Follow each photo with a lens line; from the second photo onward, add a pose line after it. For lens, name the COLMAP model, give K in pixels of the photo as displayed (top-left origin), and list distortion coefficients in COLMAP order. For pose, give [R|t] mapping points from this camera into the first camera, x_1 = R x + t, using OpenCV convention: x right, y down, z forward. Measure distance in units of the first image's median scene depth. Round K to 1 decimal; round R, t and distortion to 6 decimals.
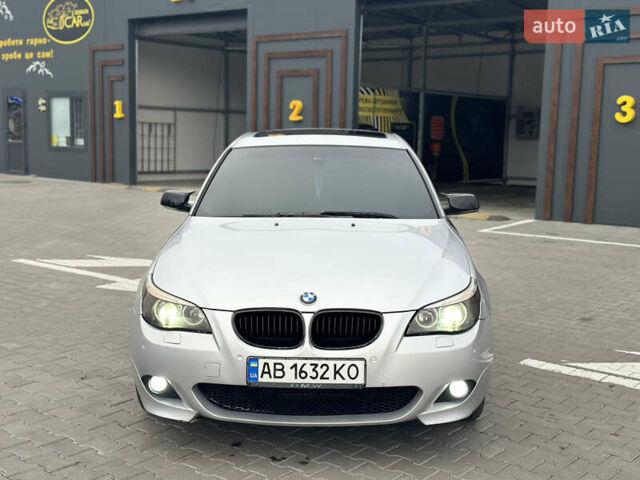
lens RADIAL K [[887.5, 0, 323.4], [0, 887.5, 239.5], [0, 0, 1]] dist [0.183505, -0.317823]
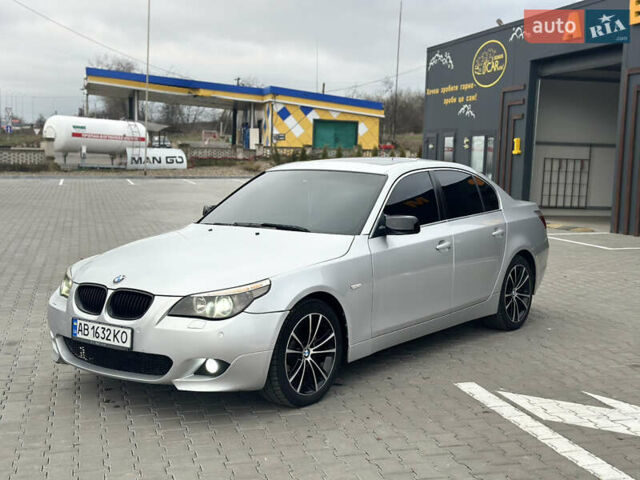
lens RADIAL K [[887.5, 0, 323.4], [0, 887.5, 239.5], [0, 0, 1]] dist [0.183505, -0.317823]
pose [[0.810253, 0.058433, -0.583160, 0.240057], [-0.084145, 0.996307, -0.017081, 0.001418], [0.580009, 0.062910, 0.812177, 0.025790]]
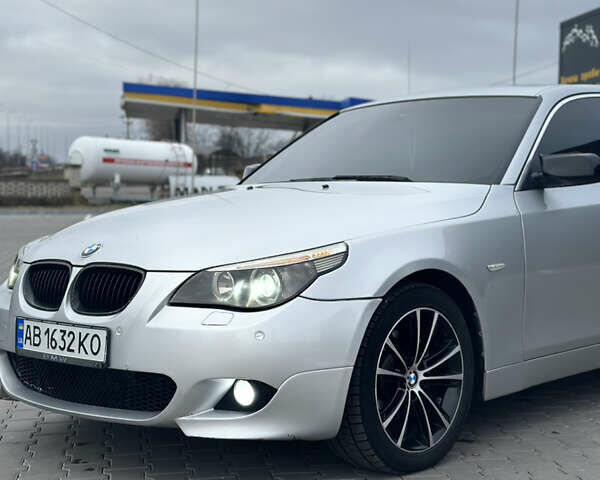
lens RADIAL K [[1113.4, 0, 300.0], [0, 1113.4, 240.0], [0, 0, 1]] dist [0.126121, 0.056879]
pose [[0.744447, 0.015602, -0.667499, 0.184990], [-0.077587, 0.994976, -0.063275, 0.025534], [0.663158, 0.098894, 0.741917, 0.098325]]
